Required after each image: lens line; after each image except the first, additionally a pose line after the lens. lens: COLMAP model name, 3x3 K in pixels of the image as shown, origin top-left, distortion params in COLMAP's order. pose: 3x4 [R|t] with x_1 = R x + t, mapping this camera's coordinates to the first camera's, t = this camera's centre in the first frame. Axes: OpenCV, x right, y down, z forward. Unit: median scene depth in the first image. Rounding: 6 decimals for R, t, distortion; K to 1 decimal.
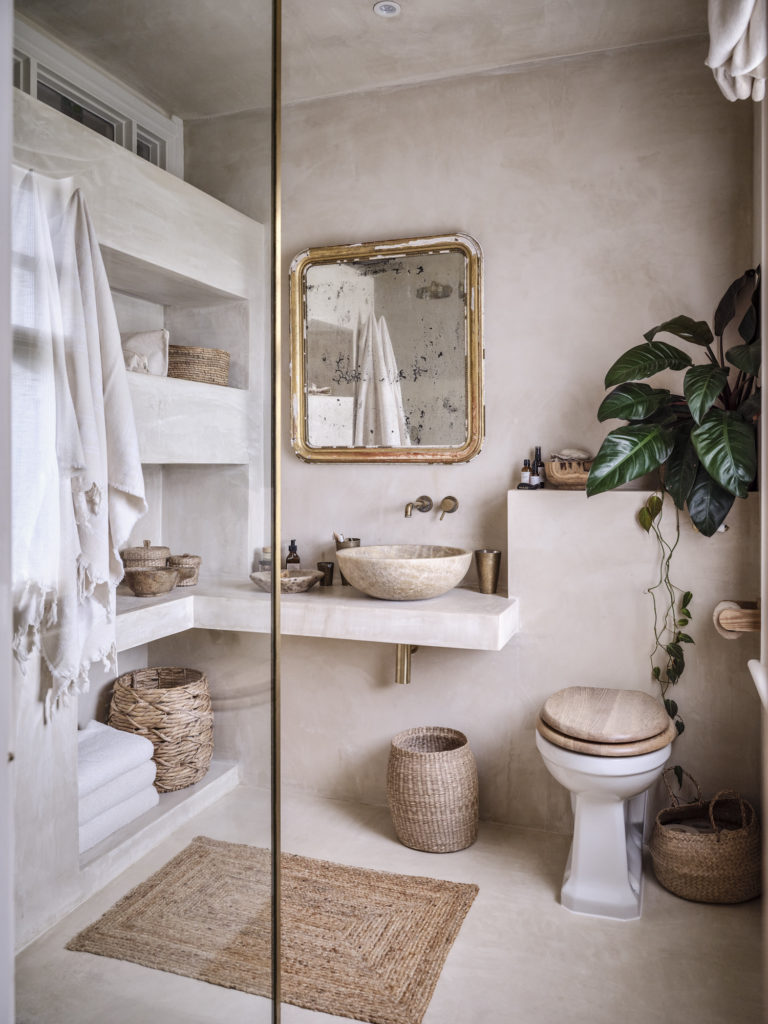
lens RADIAL K [[821.5, 0, 383.6], [0, 821.5, 428.6], [0, 0, 1]] dist [0.004983, 0.001900]
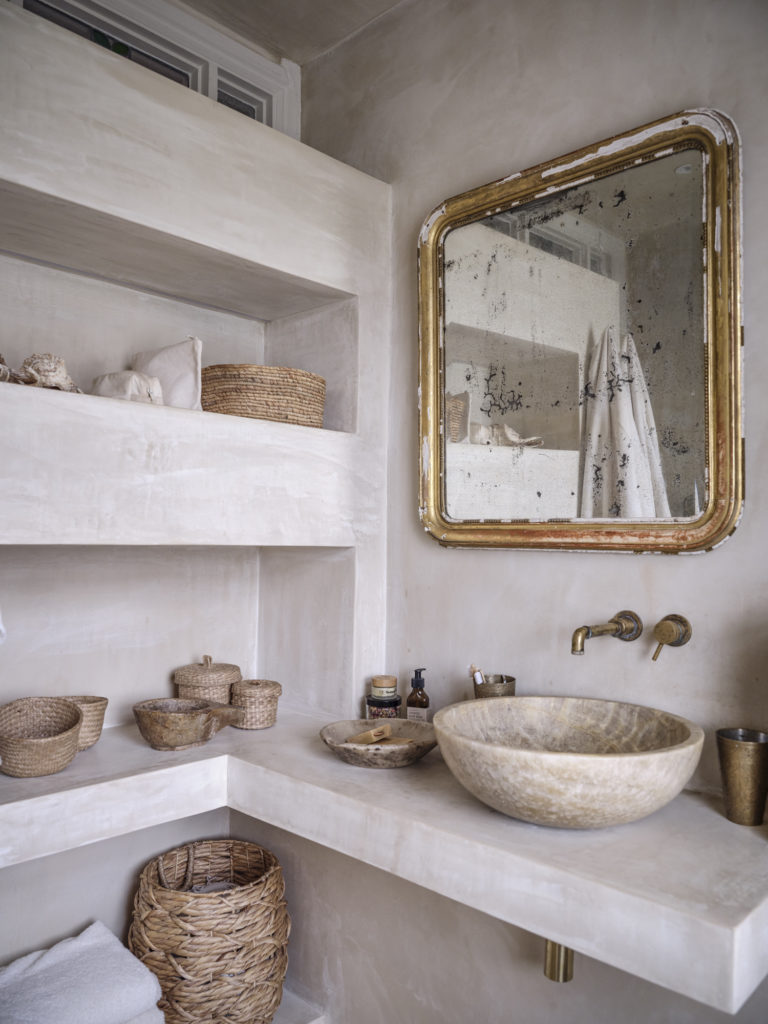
lens RADIAL K [[784.9, 0, 384.0], [0, 784.9, 512.0], [0, 0, 1]] dist [-0.007925, -0.006495]
pose [[0.915932, -0.001774, -0.401329, 0.110490], [0.004216, 0.999978, 0.005201, 0.013163], [0.401310, -0.006456, 0.915919, 0.462018]]
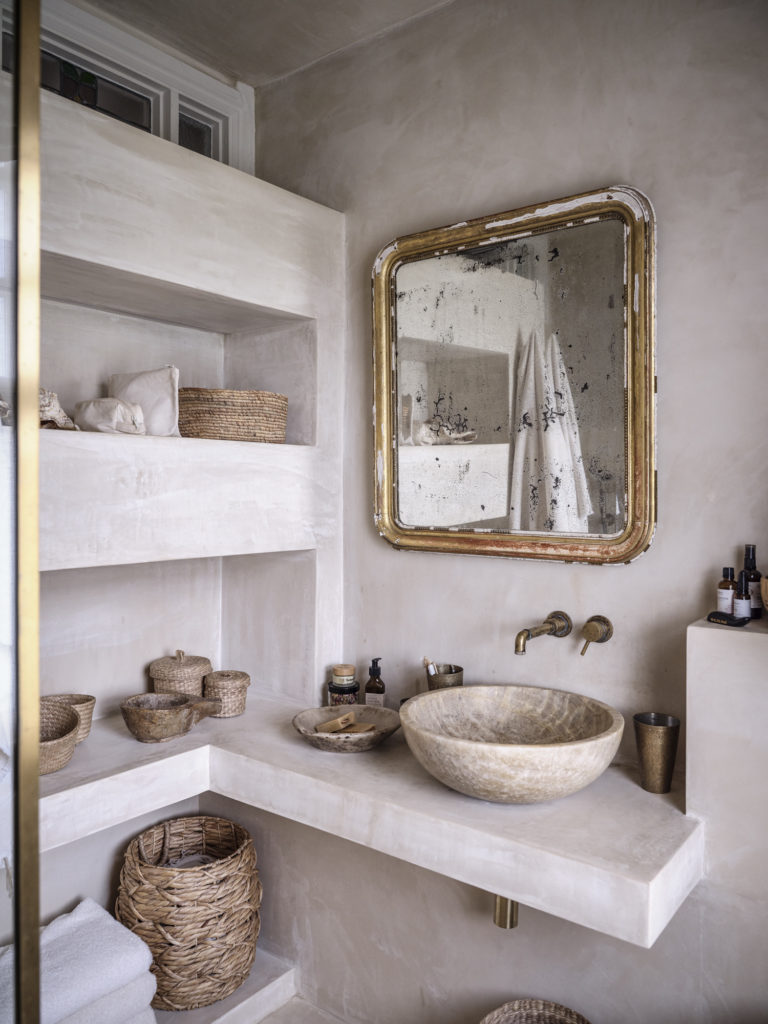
lens RADIAL K [[789.0, 0, 380.0], [0, 789.0, 482.0], [0, 0, 1]] dist [-0.008624, -0.005819]
pose [[0.951563, 0.002551, -0.307443, 0.104930], [0.008228, 0.999396, 0.033758, -0.039959], [0.307344, -0.034653, 0.950967, 0.381605]]
